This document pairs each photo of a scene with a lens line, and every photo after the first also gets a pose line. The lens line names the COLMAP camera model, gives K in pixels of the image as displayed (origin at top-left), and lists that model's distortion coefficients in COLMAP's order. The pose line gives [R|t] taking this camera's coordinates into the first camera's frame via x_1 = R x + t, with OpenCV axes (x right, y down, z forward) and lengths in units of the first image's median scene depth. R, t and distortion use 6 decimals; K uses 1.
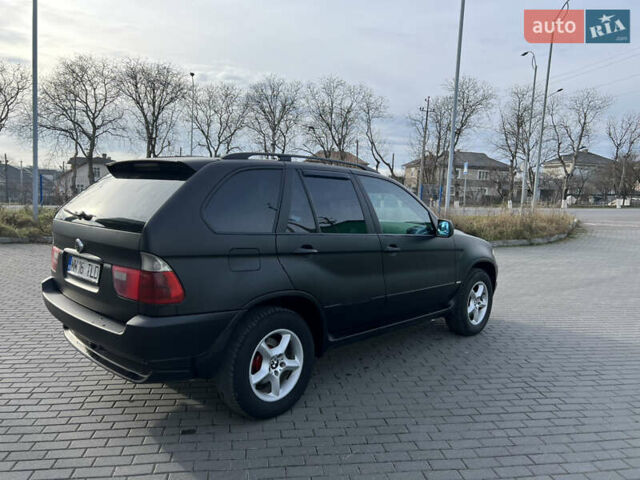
lens RADIAL K [[478.4, 0, 322.6], [0, 478.4, 235.2], [0, 0, 1]] dist [0.061910, -0.066835]
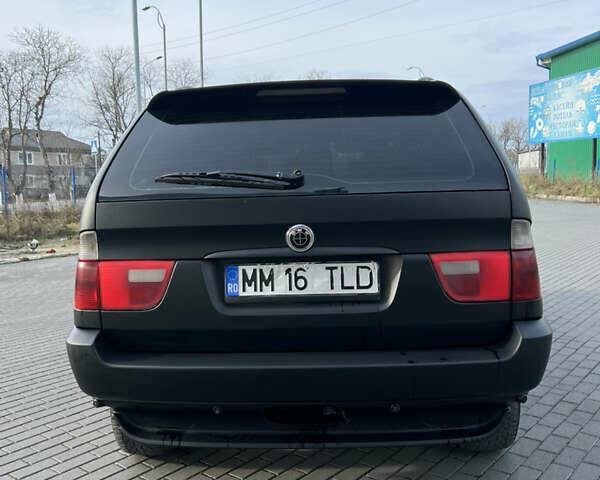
lens RADIAL K [[597.9, 0, 301.8], [0, 597.9, 239.2], [0, 0, 1]] dist [0.083103, -0.148794]
pose [[0.745127, -0.114053, 0.657098, -0.059678], [0.110579, 0.992759, 0.046921, -0.000379], [-0.657691, 0.037699, 0.752344, 0.032730]]
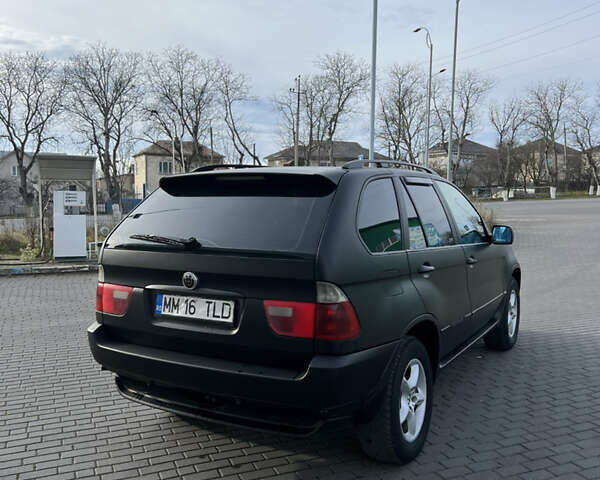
lens RADIAL K [[596.0, 0, 309.3], [0, 596.0, 237.0], [0, 0, 1]] dist [0.097337, -0.172431]
pose [[0.966809, -0.052619, 0.250023, -0.035763], [0.055762, 0.998429, -0.005501, -0.002188], [-0.249341, 0.019260, 0.968224, -0.001821]]
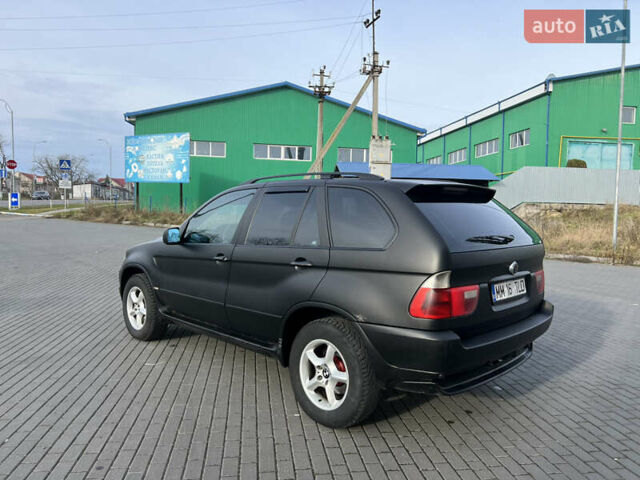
lens RADIAL K [[478.4, 0, 322.6], [0, 478.4, 235.2], [0, 0, 1]] dist [0.061910, -0.066835]
pose [[0.007047, -0.085917, 0.996277, -0.099505], [0.069306, 0.993948, 0.085225, -0.010781], [-0.997571, 0.068447, 0.012959, 0.089806]]
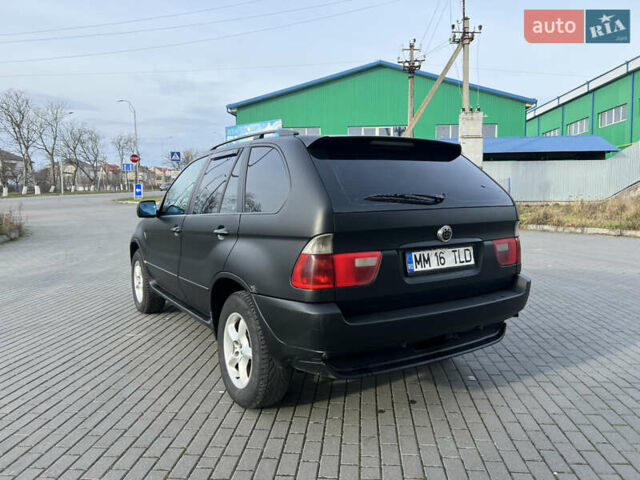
lens RADIAL K [[481.0, 0, 320.9], [0, 481.0, 231.4], [0, 0, 1]] dist [0.060270, -0.074912]
pose [[0.236027, -0.110199, 0.965478, -0.090206], [0.101451, 0.990914, 0.088301, -0.005249], [-0.966436, 0.077108, 0.245062, 0.064416]]
